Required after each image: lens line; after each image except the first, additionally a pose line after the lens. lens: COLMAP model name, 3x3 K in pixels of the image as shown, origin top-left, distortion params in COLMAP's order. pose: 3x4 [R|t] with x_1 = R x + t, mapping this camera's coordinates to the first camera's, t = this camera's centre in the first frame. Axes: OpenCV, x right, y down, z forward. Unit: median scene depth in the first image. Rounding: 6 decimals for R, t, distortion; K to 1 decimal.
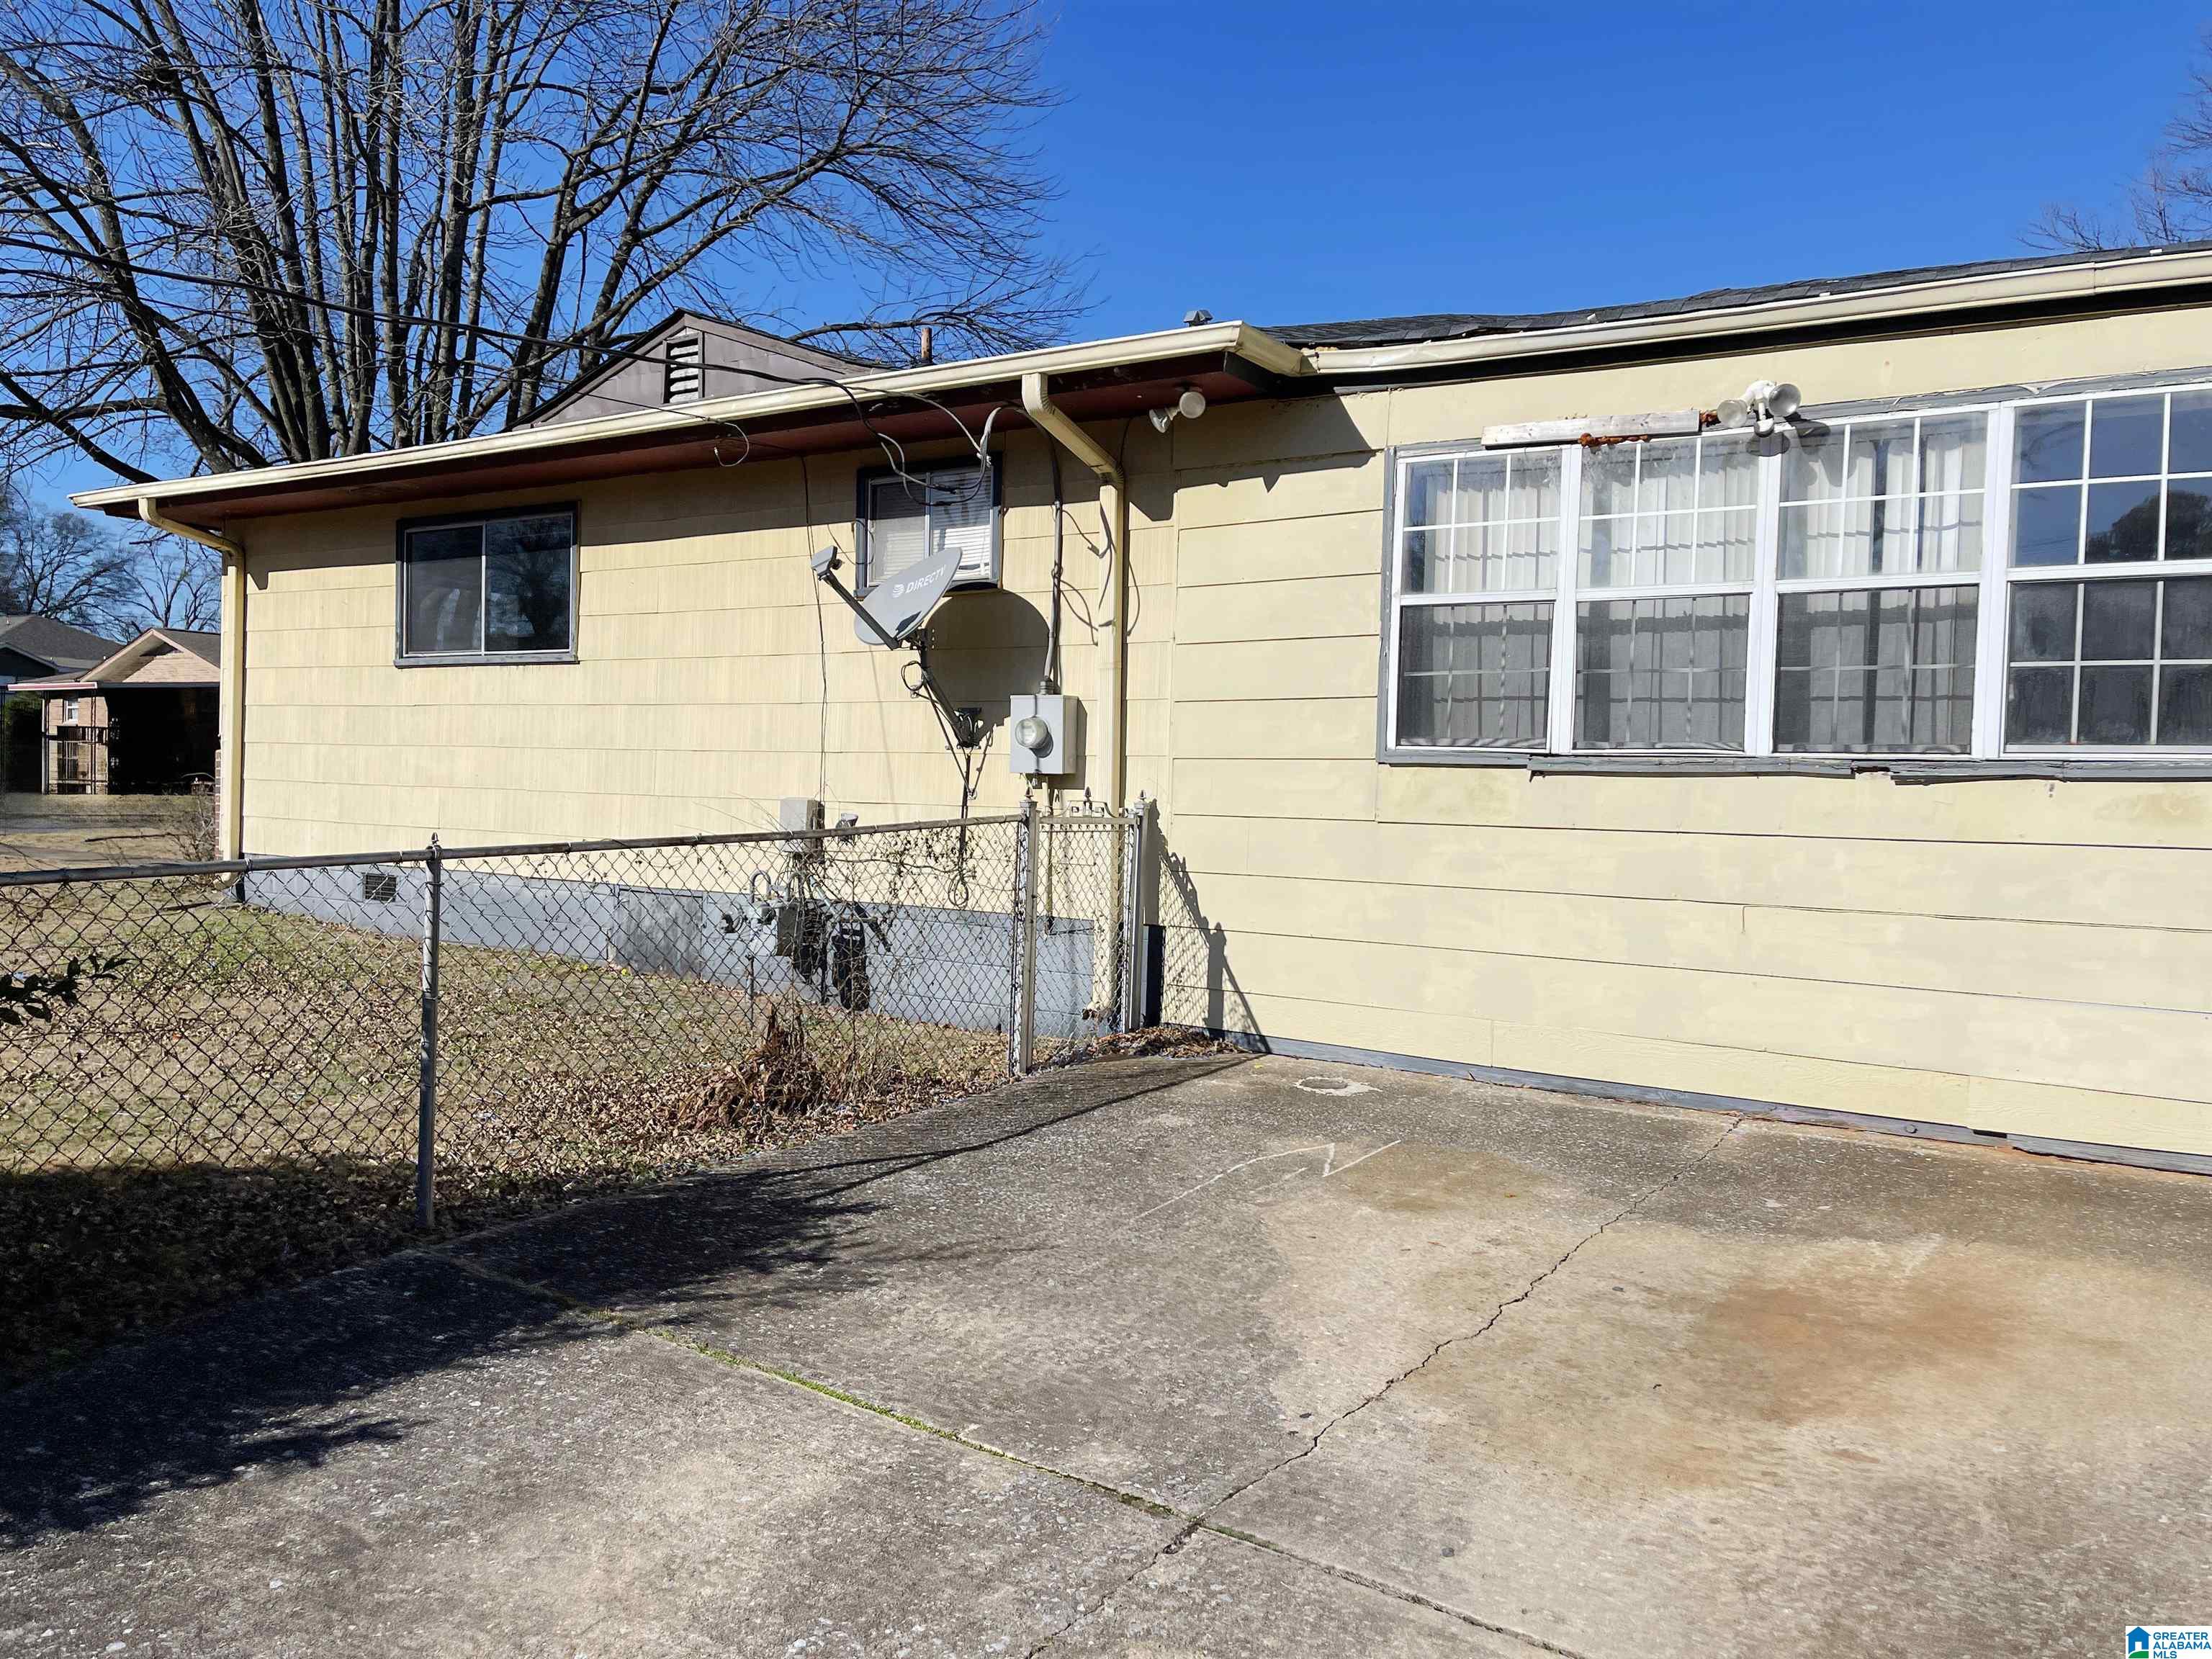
lens RADIAL K [[1653.1, 0, 1109.7], [0, 1653.1, 796.0], [0, 0, 1]] dist [0.087666, -0.108142]
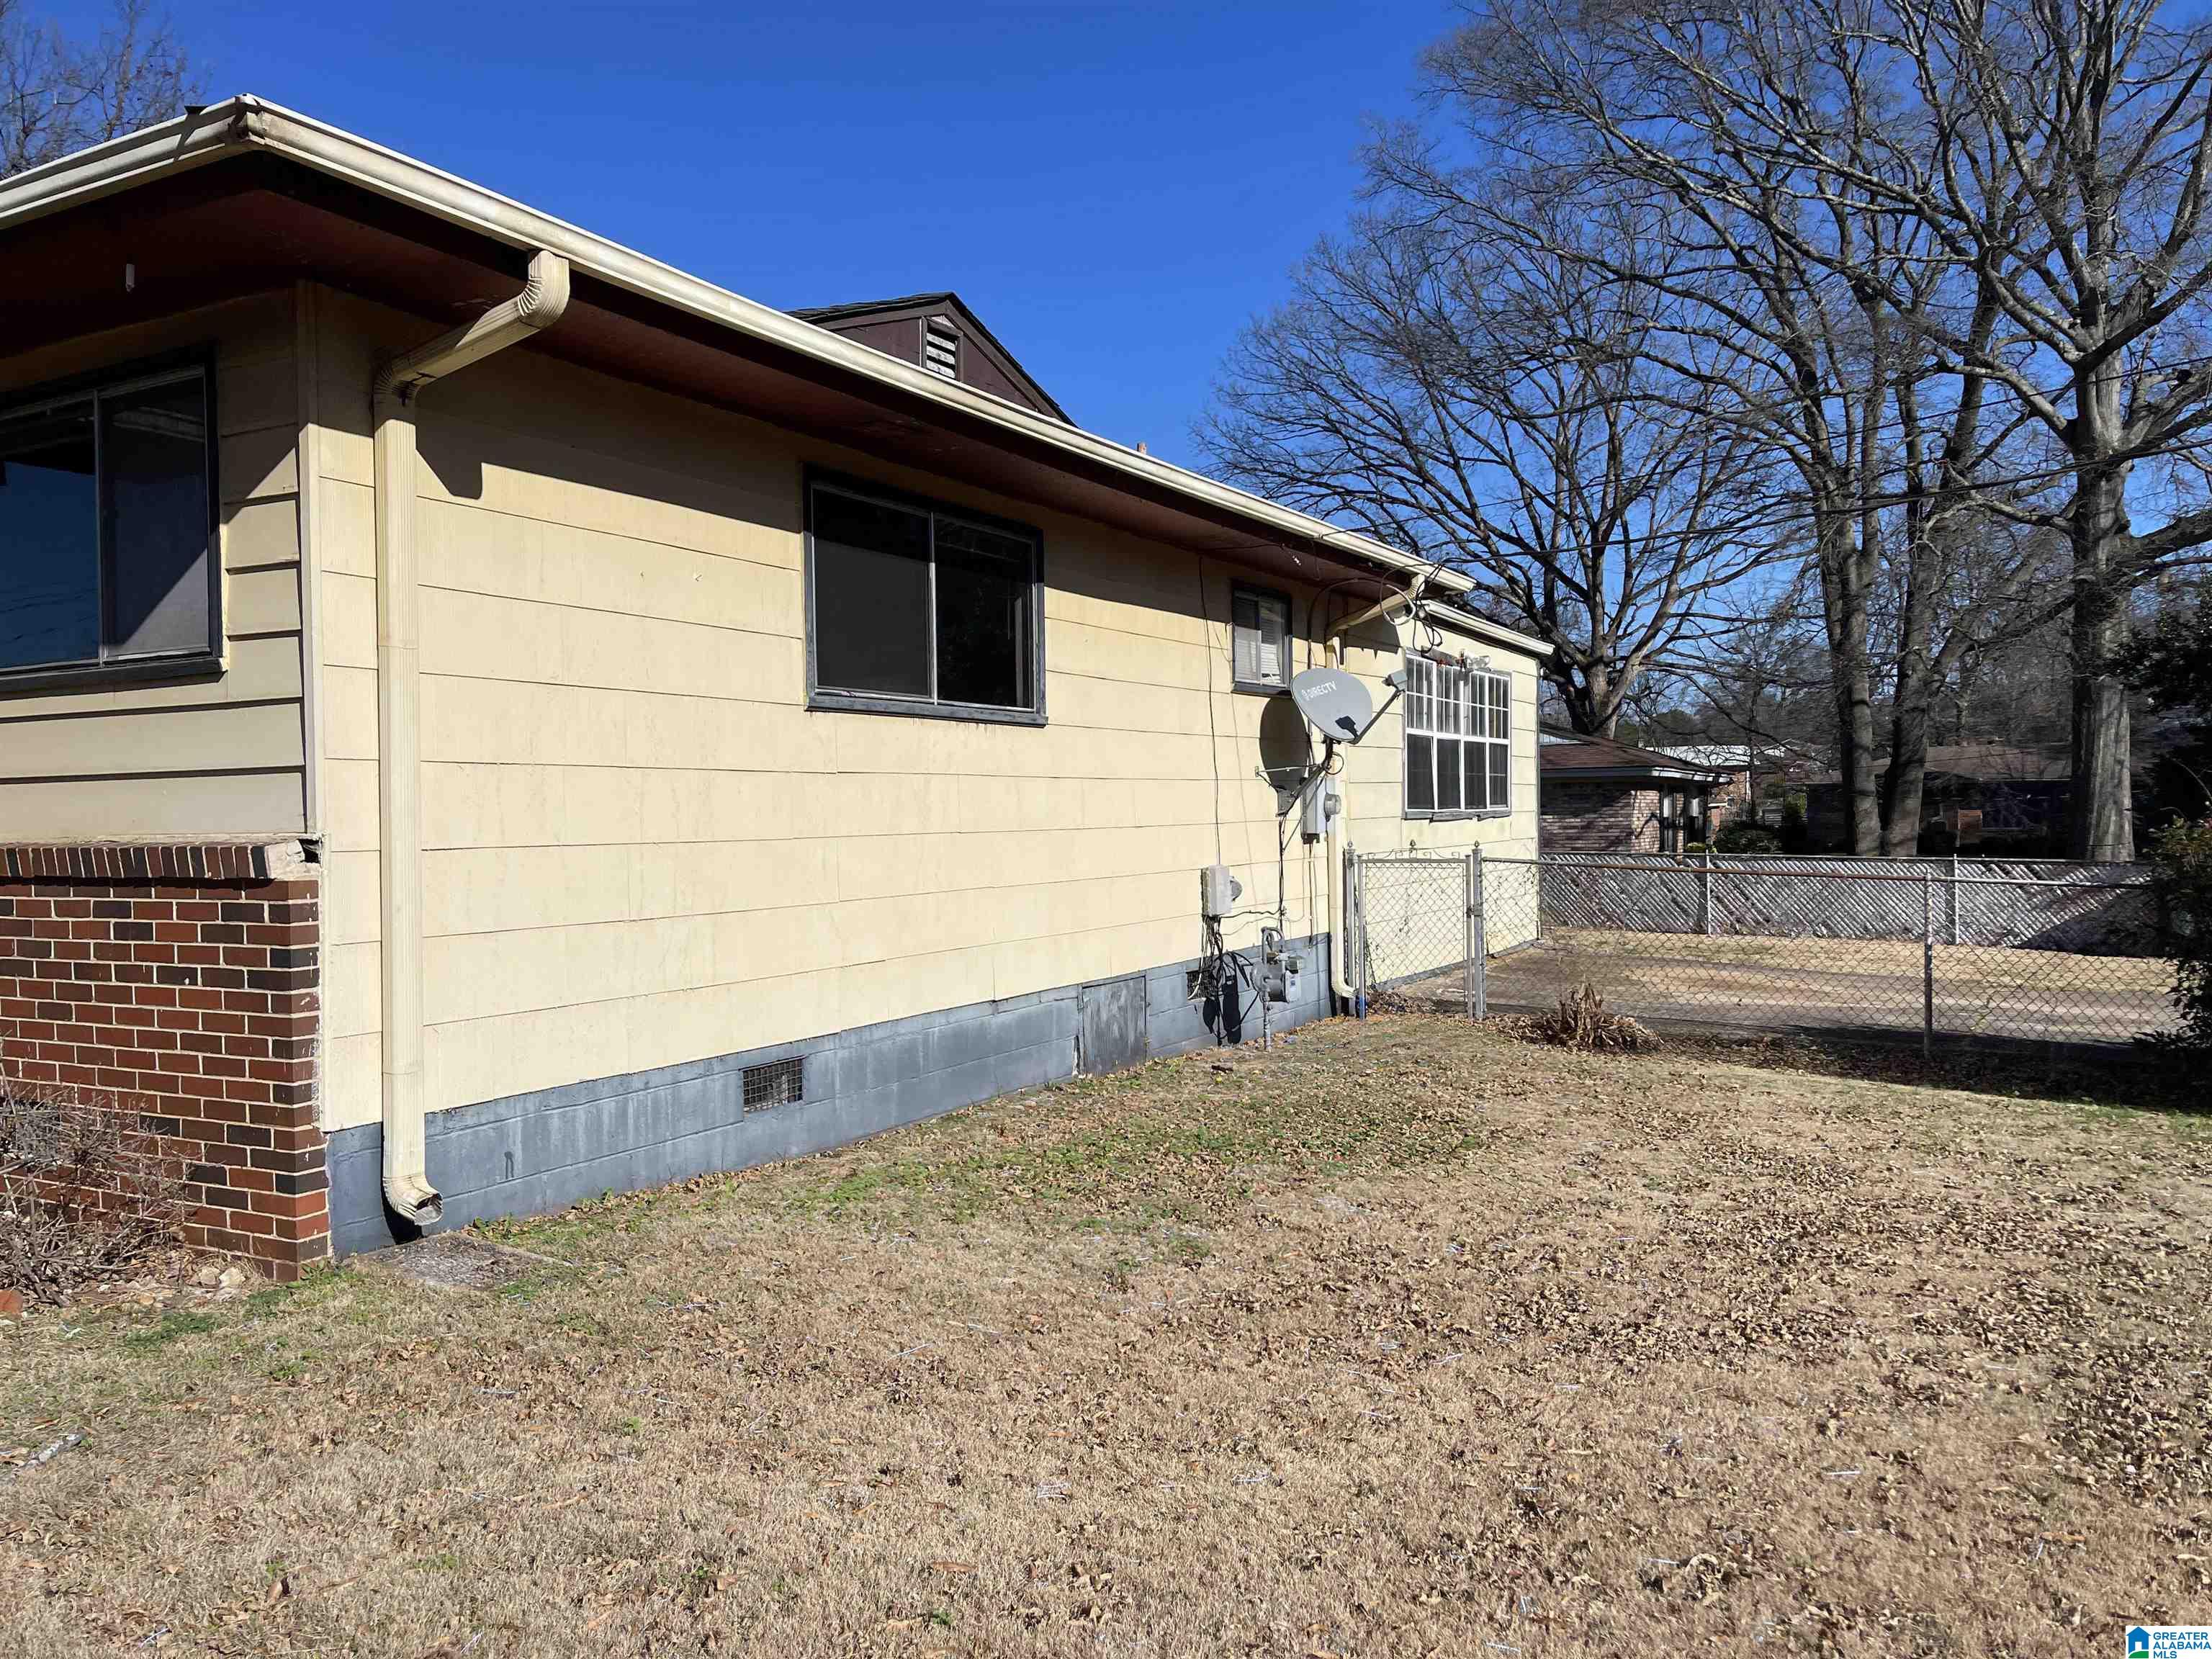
lens RADIAL K [[1653.1, 0, 1109.7], [0, 1653.1, 796.0], [0, 0, 1]] dist [0.087666, -0.108142]
pose [[-0.088229, -0.022263, 0.995851, -1.130349], [0.010373, 0.999675, 0.023267, -0.063729], [-0.996046, 0.012383, -0.087969, 1.034669]]
